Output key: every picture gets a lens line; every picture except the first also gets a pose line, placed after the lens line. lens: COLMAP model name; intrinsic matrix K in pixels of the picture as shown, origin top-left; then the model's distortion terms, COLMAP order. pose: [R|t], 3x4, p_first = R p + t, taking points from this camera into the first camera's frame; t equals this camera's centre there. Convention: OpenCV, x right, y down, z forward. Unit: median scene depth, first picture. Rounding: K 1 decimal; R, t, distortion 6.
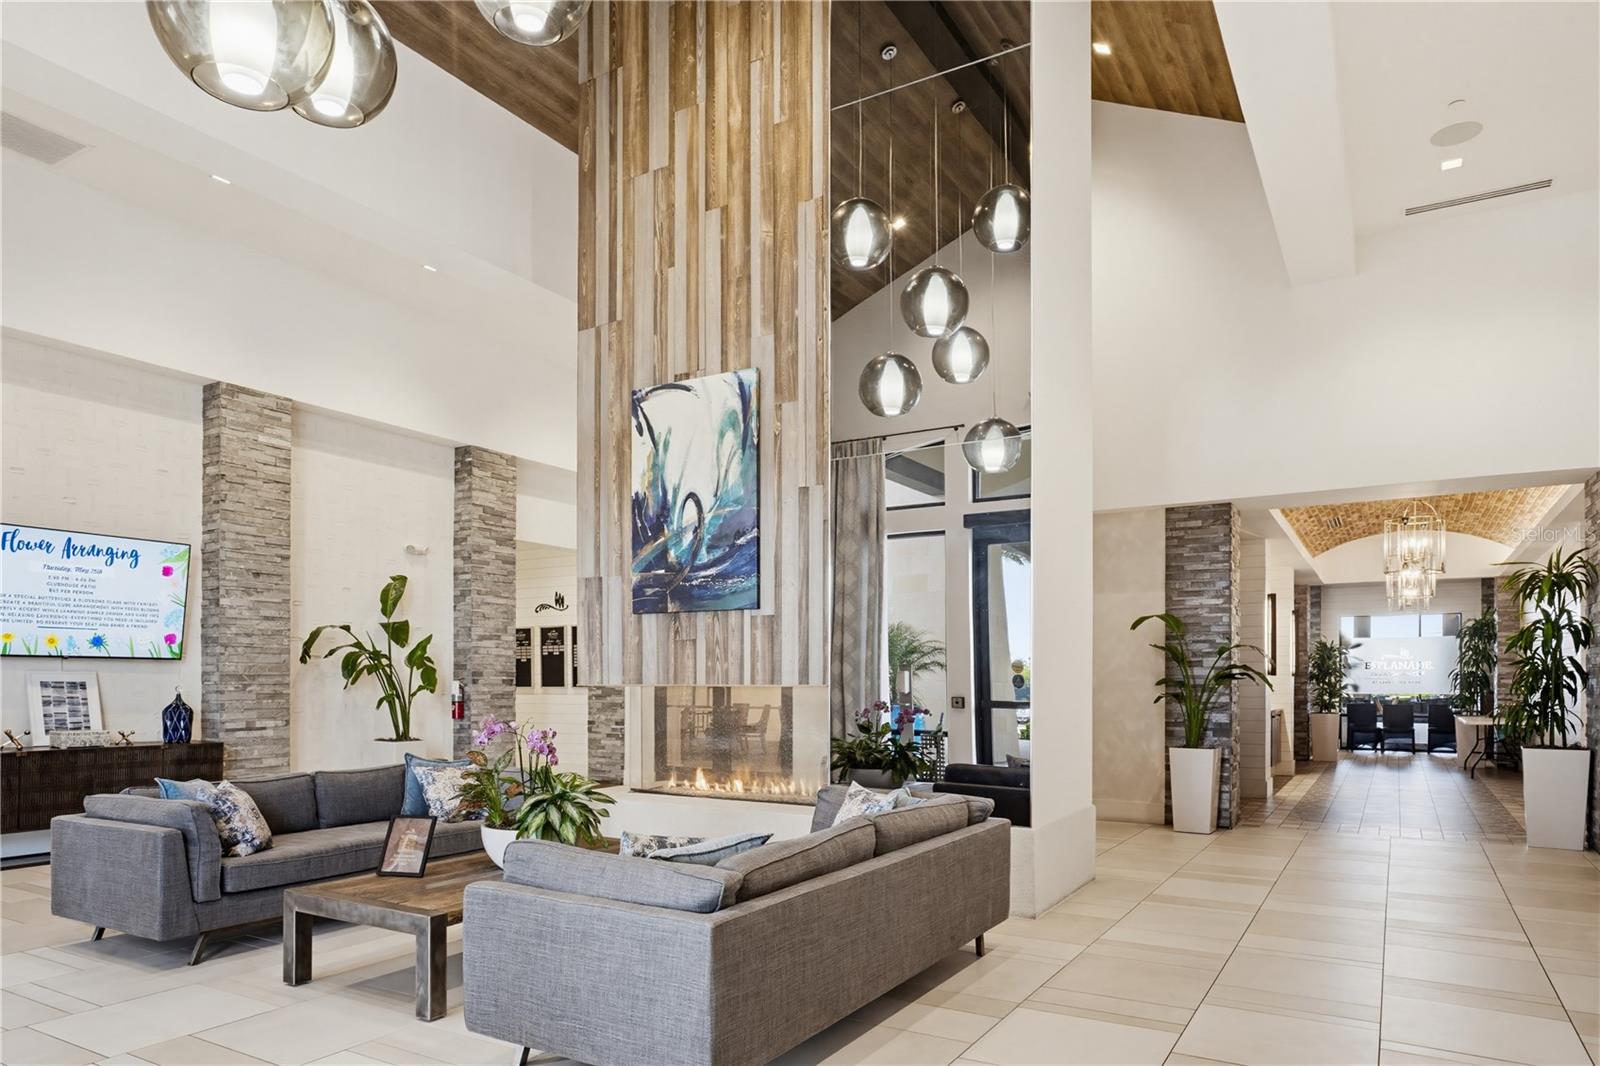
lens RADIAL K [[1004.5, 0, 800.0], [0, 1004.5, 533.0], [0, 0, 1]] dist [0.000772, 0.000242]
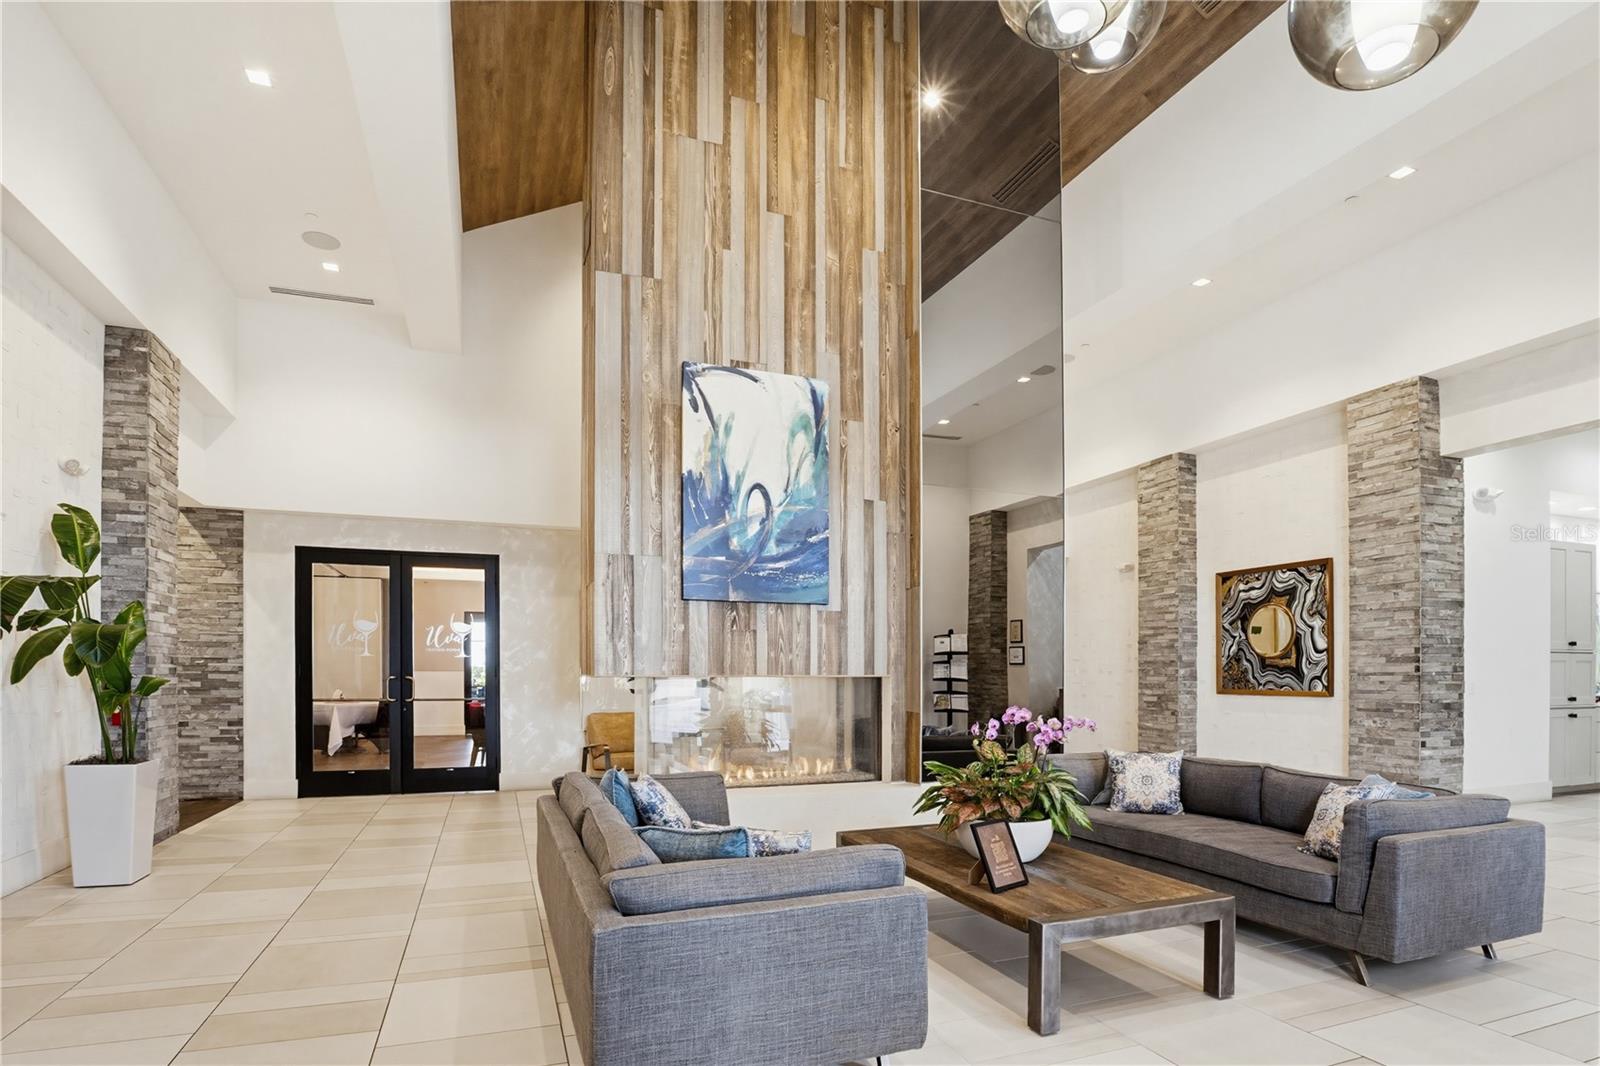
lens RADIAL K [[805.3, 0, 796.7], [0, 805.3, 563.4], [0, 0, 1]] dist [-0.022559, -0.000246]
pose [[0.625776, 0.104922, 0.772913, -0.685515], [-0.114139, 0.992563, -0.042329, 0.067229], [-0.771606, -0.061731, 0.633098, 0.452764]]
